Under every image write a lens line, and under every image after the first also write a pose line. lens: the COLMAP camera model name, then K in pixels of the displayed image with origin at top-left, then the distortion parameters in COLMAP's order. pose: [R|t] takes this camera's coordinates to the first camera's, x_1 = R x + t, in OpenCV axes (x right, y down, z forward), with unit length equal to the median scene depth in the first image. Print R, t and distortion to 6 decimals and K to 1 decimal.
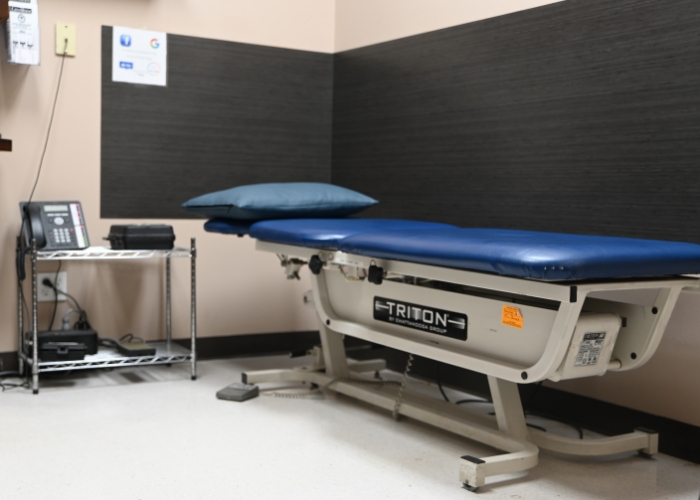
lens RADIAL K [[911.1, 0, 350.0], [0, 911.1, 250.0], [0, 0, 1]] dist [0.056075, 0.028058]
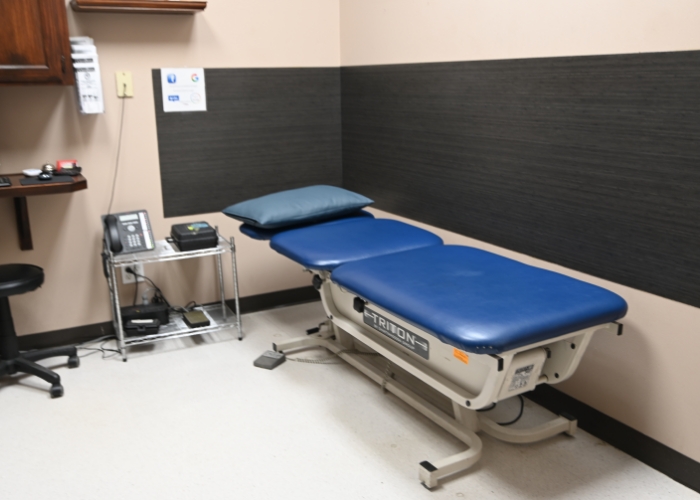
lens RADIAL K [[673.0, 0, 350.0], [0, 673.0, 250.0], [0, 0, 1]] dist [-0.010949, -0.005330]
pose [[0.997434, -0.026795, -0.066391, 0.062315], [0.038750, 0.981800, 0.185922, -0.174351], [0.060201, -0.188017, 0.980319, 0.065174]]
